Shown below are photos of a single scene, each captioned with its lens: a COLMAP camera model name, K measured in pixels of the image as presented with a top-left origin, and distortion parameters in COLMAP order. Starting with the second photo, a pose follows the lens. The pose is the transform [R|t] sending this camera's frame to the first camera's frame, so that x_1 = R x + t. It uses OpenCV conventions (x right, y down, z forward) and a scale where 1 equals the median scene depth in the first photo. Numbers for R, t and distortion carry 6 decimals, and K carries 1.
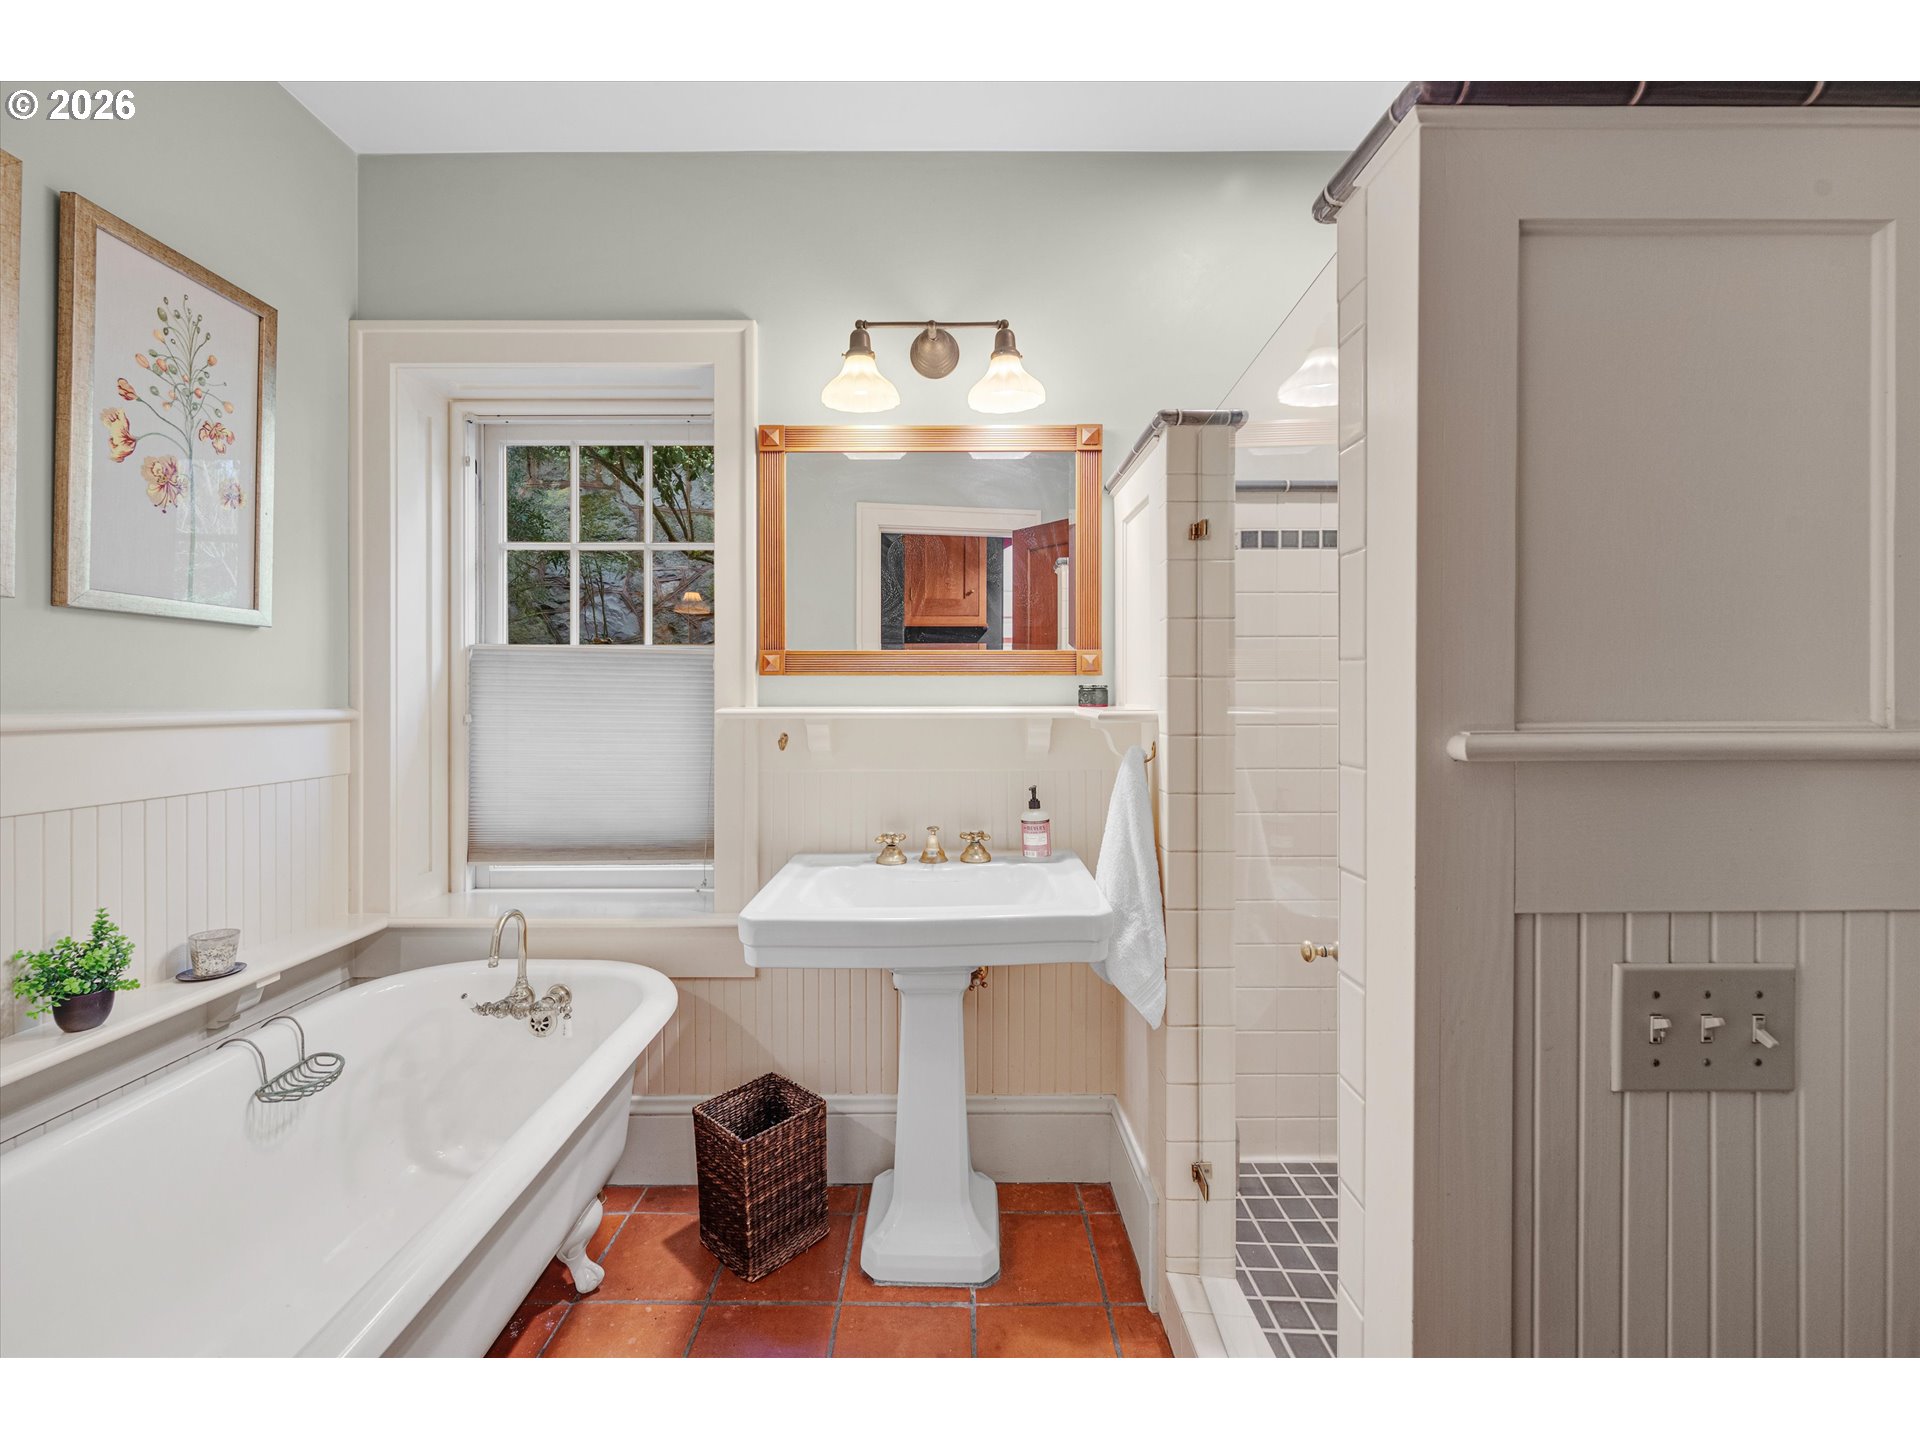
lens RADIAL K [[760.4, 0, 954.7], [0, 760.4, 717.7], [0, 0, 1]] dist [0.000876, 0.000199]
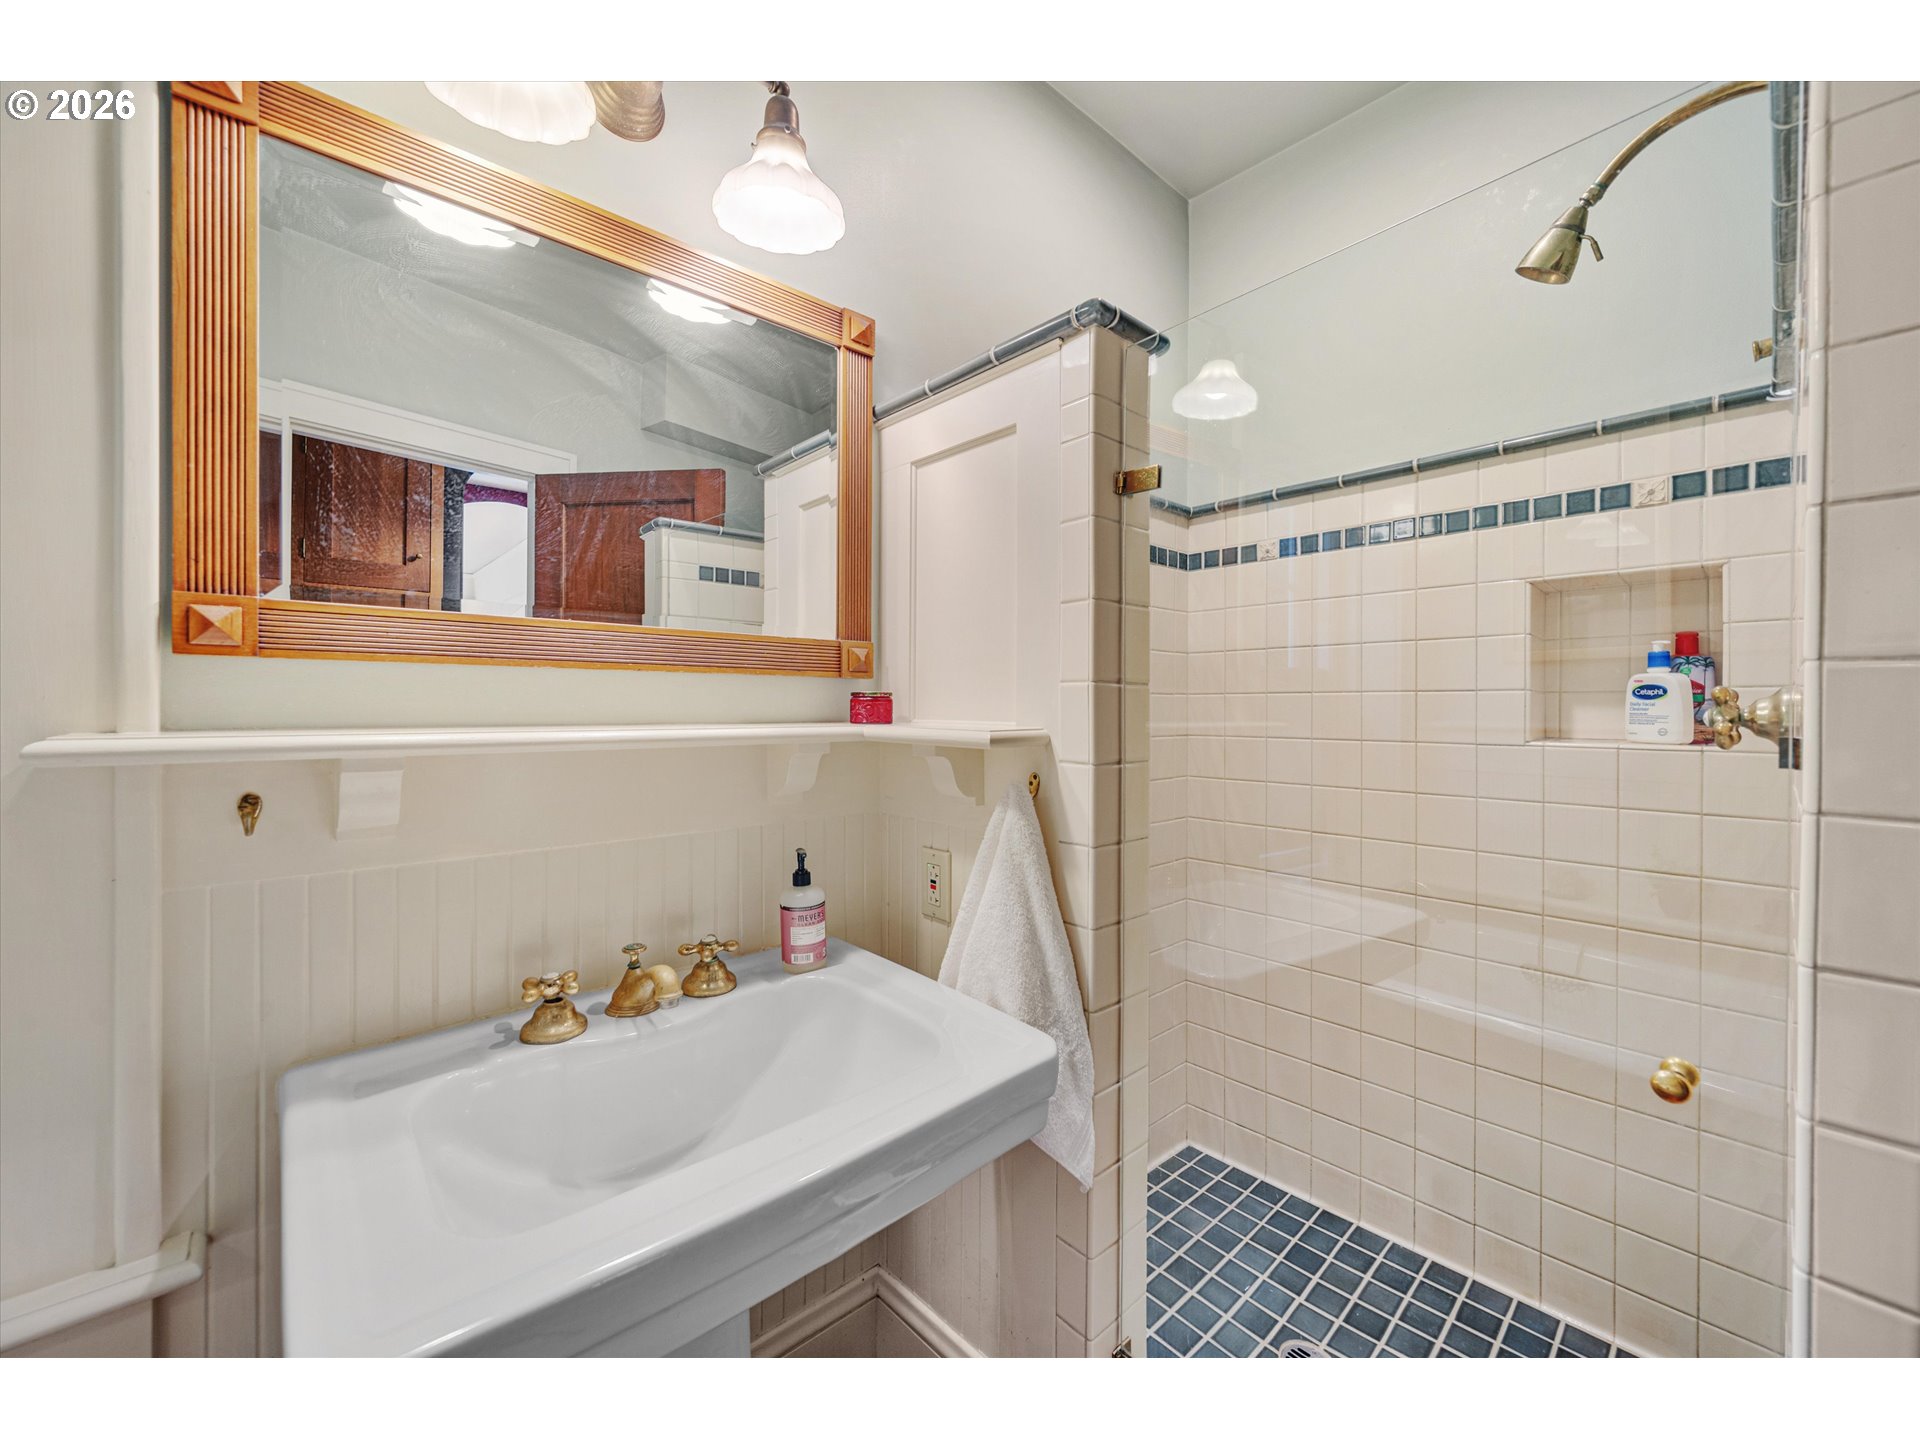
lens RADIAL K [[760.4, 0, 954.7], [0, 760.4, 717.7], [0, 0, 1]] dist [0.000876, 0.000199]
pose [[0.742695, -0.005073, 0.669611, -0.223514], [0.015186, 0.999842, -0.009269, -0.012377], [-0.669458, 0.017052, 0.742654, 0.438645]]
